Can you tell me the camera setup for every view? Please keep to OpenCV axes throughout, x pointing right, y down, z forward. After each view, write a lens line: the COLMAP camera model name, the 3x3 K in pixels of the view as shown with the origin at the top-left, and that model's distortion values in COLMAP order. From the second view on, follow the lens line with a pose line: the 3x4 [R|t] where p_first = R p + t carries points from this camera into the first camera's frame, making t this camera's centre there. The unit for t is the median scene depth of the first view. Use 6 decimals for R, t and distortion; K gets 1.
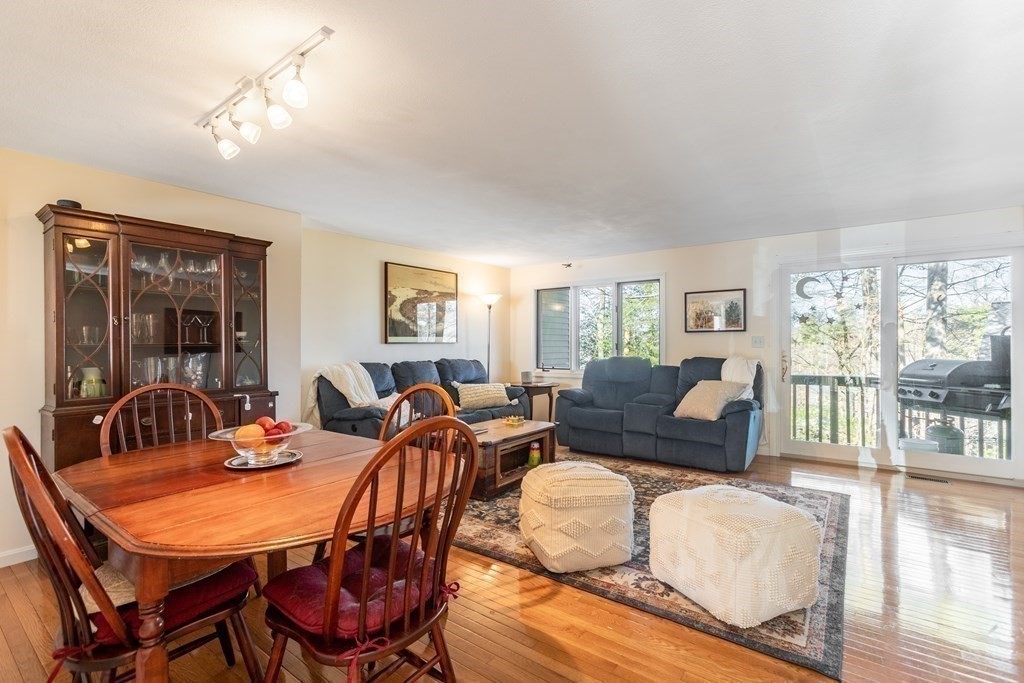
lens RADIAL K [[464.1, 0, 536.8], [0, 464.1, 346.2], [0, 0, 1]] dist [-0.003467, -0.000124]
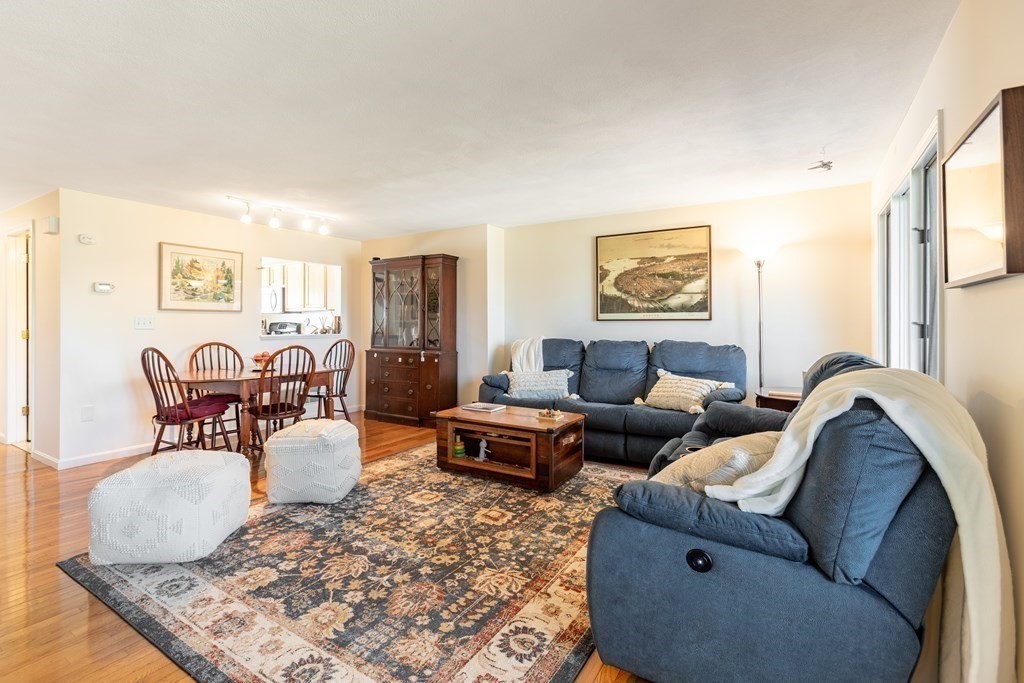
lens RADIAL K [[488.9, 0, 473.8], [0, 488.9, 322.0], [0, 0, 1]] dist [-0.021242, 0.015333]
pose [[0.004484, 0.003273, -0.999985, 0.706578], [-0.006924, 0.999971, 0.003242, -0.004923], [0.999966, 0.006909, 0.004507, 0.750104]]
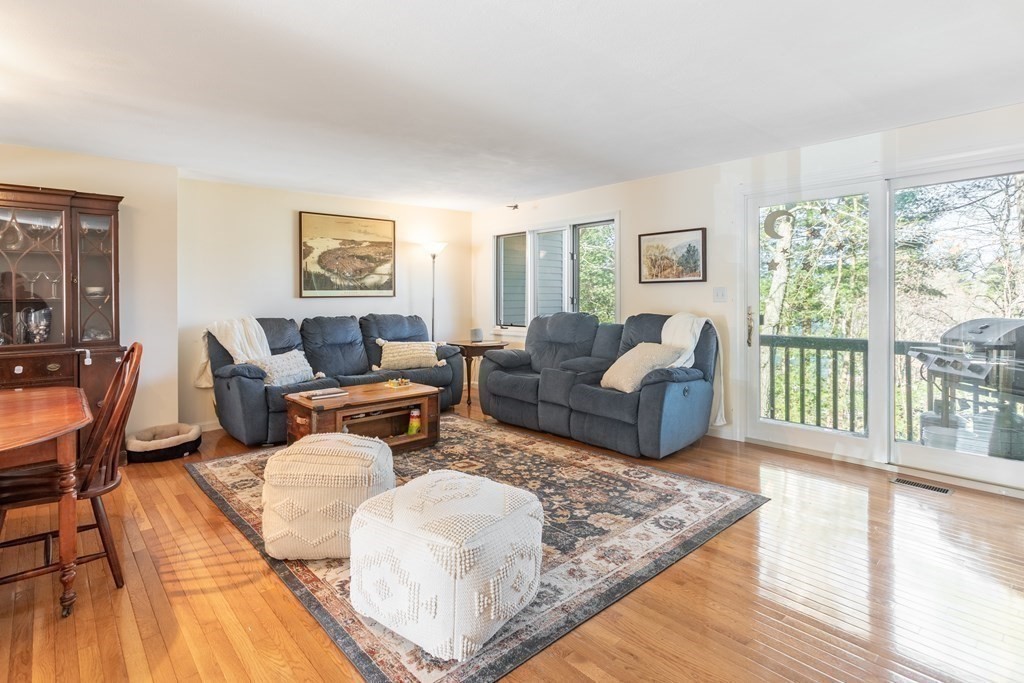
lens RADIAL K [[520.4, 0, 514.2], [0, 520.4, 297.0], [0, 0, 1]] dist [0.001132, 0.000684]
pose [[0.975931, -0.002151, -0.218069, 0.336484], [0.001293, 0.999991, -0.004080, -0.002299], [0.218076, 0.003700, 0.975925, 0.062031]]
